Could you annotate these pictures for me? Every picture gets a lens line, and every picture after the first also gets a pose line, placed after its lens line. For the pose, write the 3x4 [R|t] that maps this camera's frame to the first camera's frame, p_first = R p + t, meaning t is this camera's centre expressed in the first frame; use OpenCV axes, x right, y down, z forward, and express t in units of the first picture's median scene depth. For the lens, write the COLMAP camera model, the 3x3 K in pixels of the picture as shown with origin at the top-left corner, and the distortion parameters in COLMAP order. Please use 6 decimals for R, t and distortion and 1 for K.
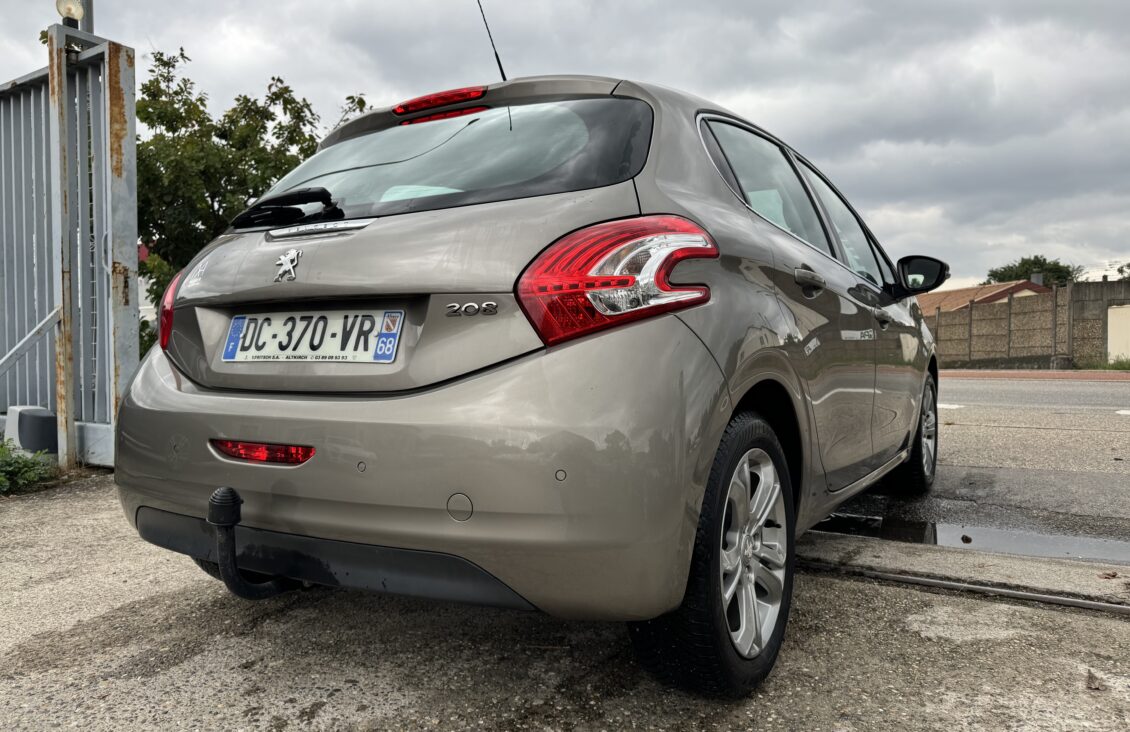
lens RADIAL K [[795.7, 0, 570.9], [0, 795.7, 365.4], [0, 0, 1]] dist [-0.000228, -0.003198]
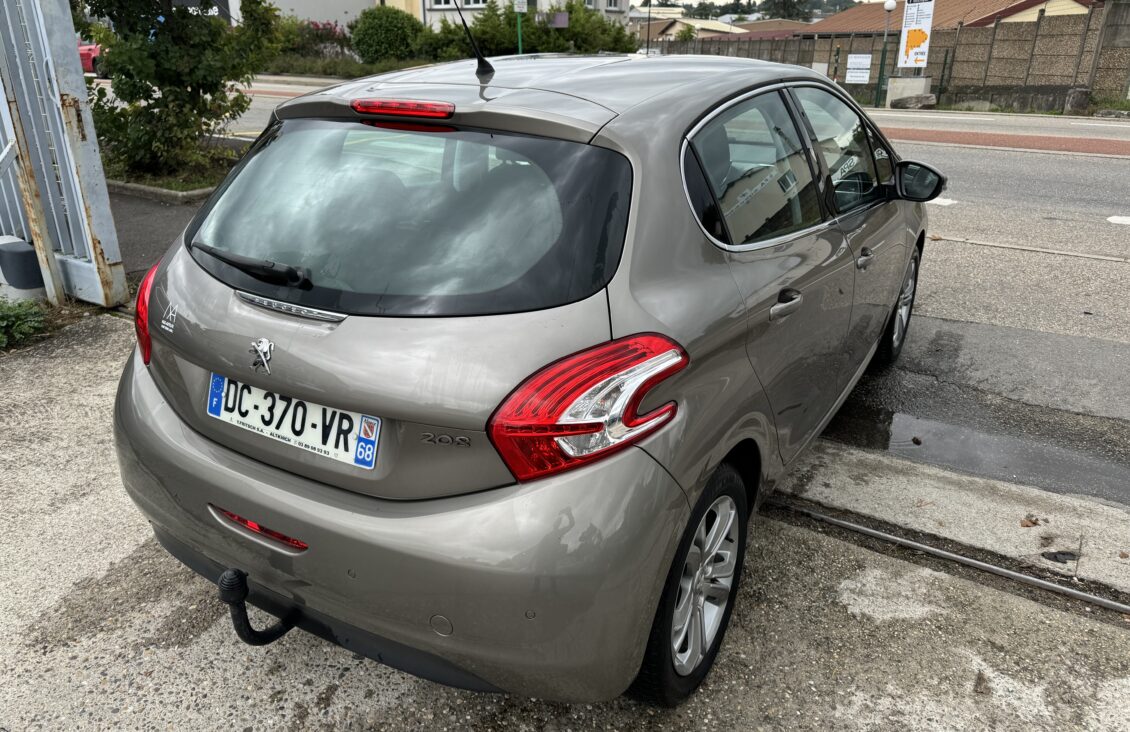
lens RADIAL K [[795.6, 0, 565.0], [0, 795.6, 366.0], [0, 0, 1]] dist [0.003644, -0.006568]
pose [[0.999940, 0.007891, 0.007537, 0.019428], [-0.010049, 0.935133, 0.354155, -0.446878], [-0.004253, -0.354210, 0.935156, 0.050829]]
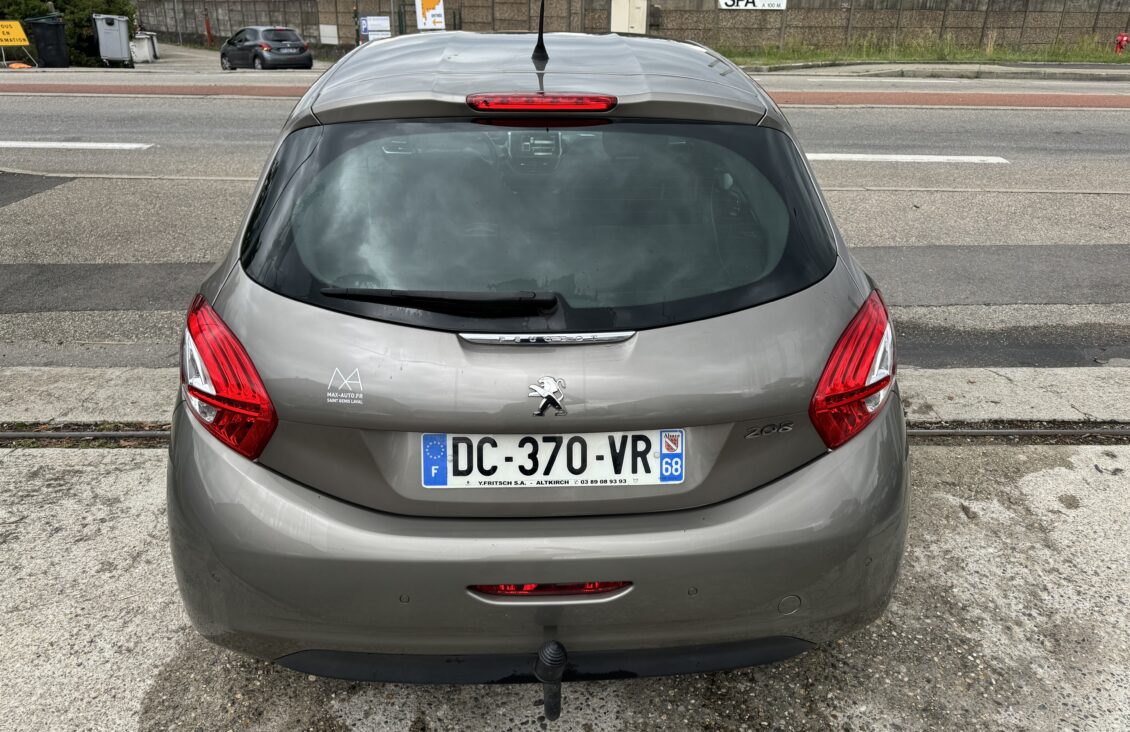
lens RADIAL K [[805.4, 0, 564.9], [0, 805.4, 334.8], [0, 0, 1]] dist [-0.005120, -0.002916]
pose [[0.832534, -0.195703, 0.518254, -0.751434], [-0.002245, 0.934321, 0.356425, -0.486656], [-0.553969, -0.297900, 0.777415, 0.286894]]
